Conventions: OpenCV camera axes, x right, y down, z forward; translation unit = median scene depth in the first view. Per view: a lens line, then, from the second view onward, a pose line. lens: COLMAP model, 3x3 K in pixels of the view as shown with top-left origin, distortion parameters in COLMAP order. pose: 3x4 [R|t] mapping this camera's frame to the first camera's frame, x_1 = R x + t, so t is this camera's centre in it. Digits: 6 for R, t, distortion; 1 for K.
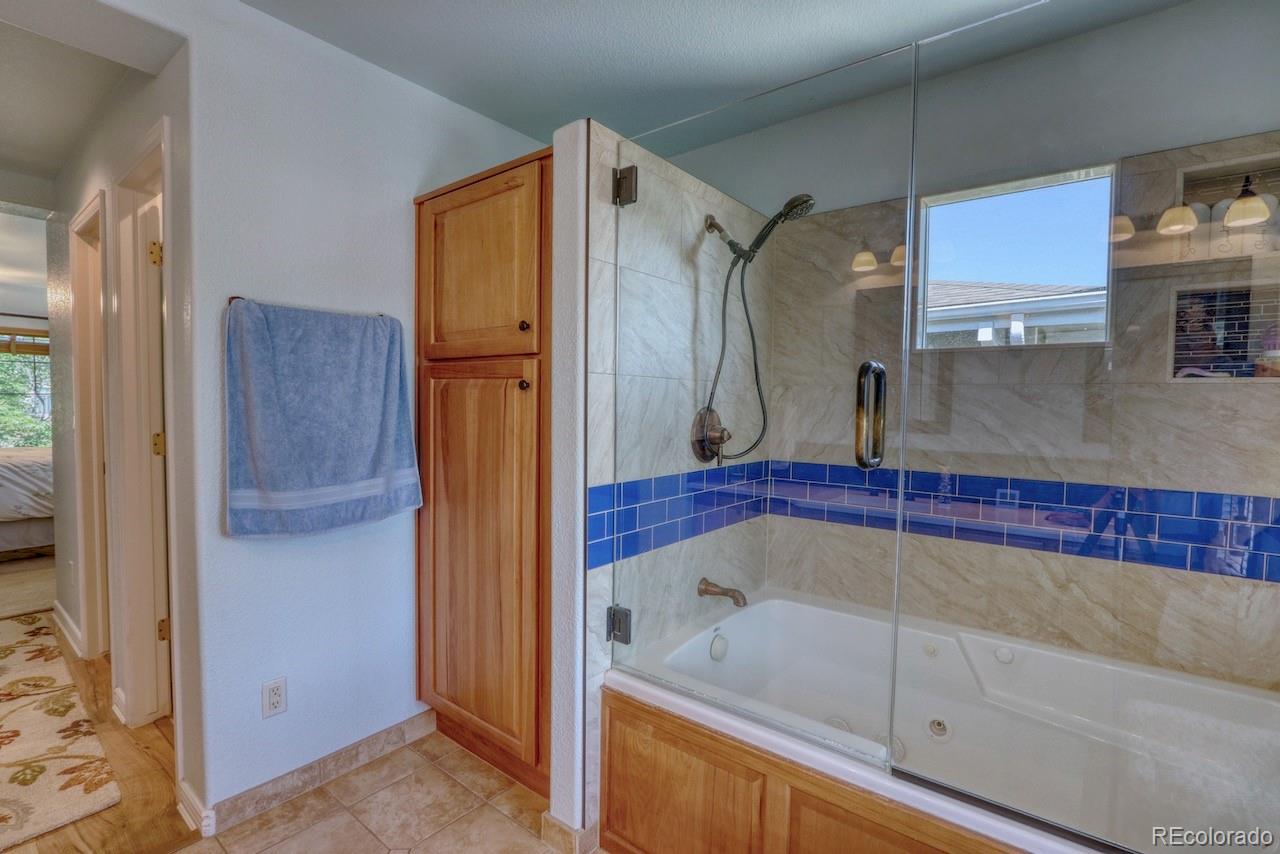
lens RADIAL K [[567.5, 0, 640.0], [0, 567.5, 427.0], [0, 0, 1]] dist [-0.003355, -0.000369]
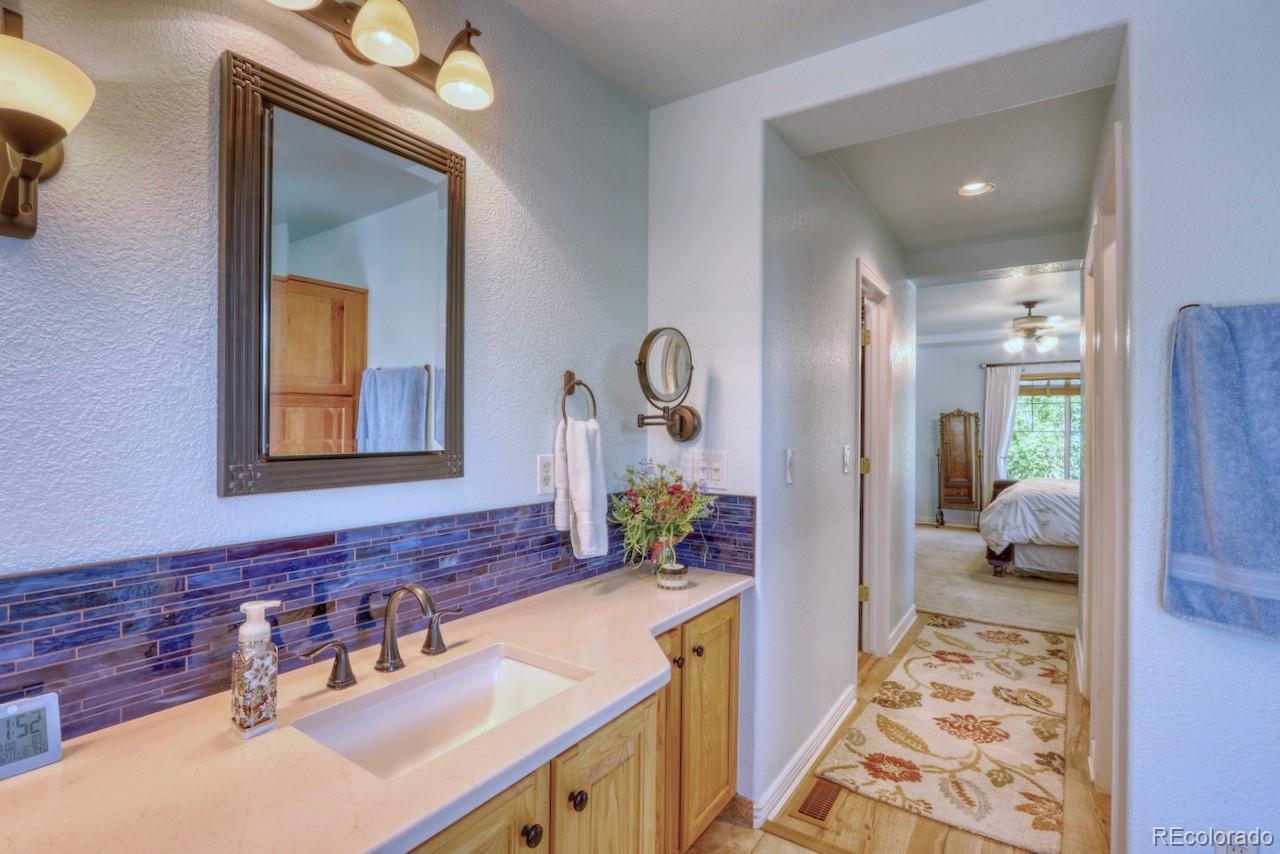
lens RADIAL K [[609.0, 0, 640.0], [0, 609.0, 427.0], [0, 0, 1]] dist [-0.011346, -0.000429]
pose [[0.066121, -0.018635, -0.997638, 0.056026], [-0.044527, 0.998774, -0.021607, -0.010190], [0.996818, 0.045851, 0.065210, 0.180895]]
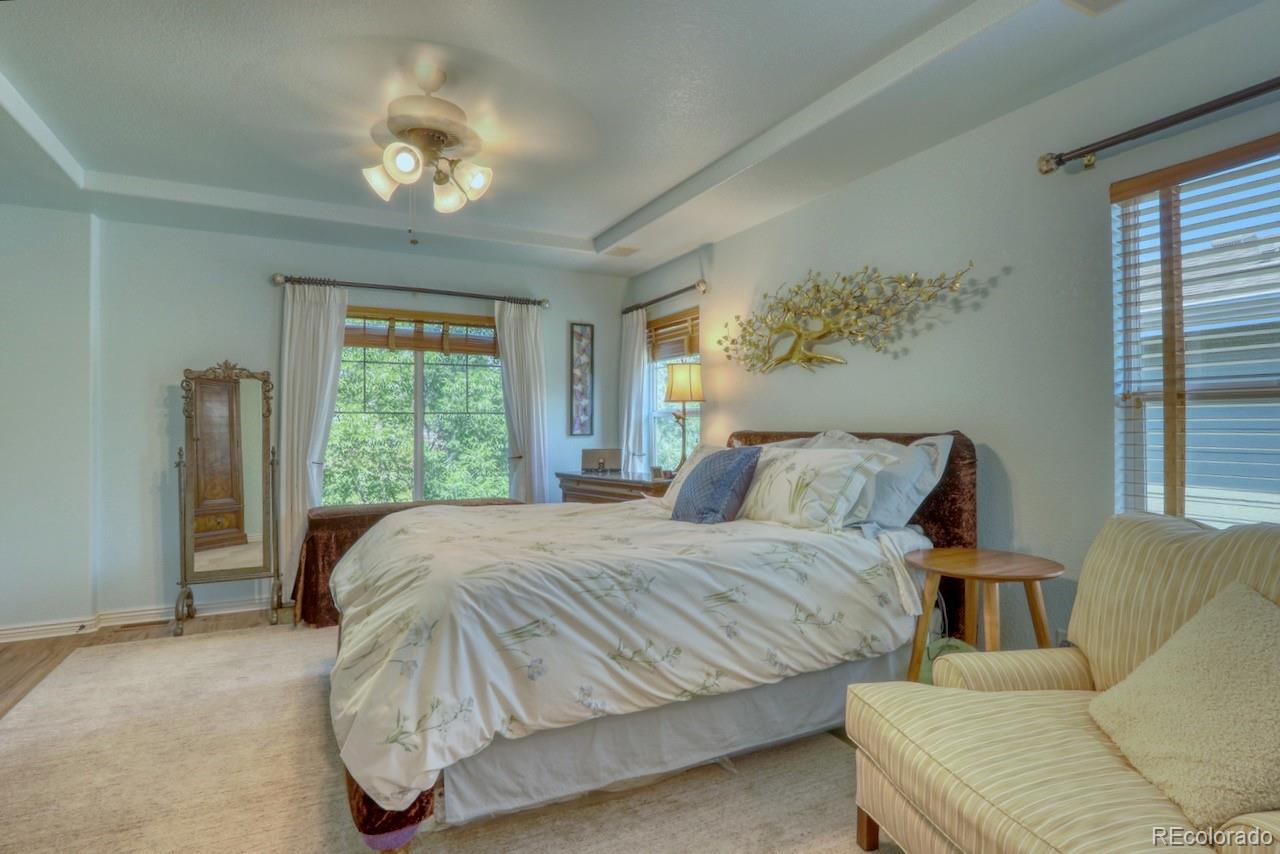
lens RADIAL K [[689.8, 0, 655.6], [0, 689.8, 429.7], [0, 0, 1]] dist [-0.017990, 0.001671]
pose [[0.902347, -0.013782, -0.430791, -1.856881], [-0.003179, 0.999249, -0.038627, -0.029074], [0.431000, 0.036224, 0.901625, 1.301750]]
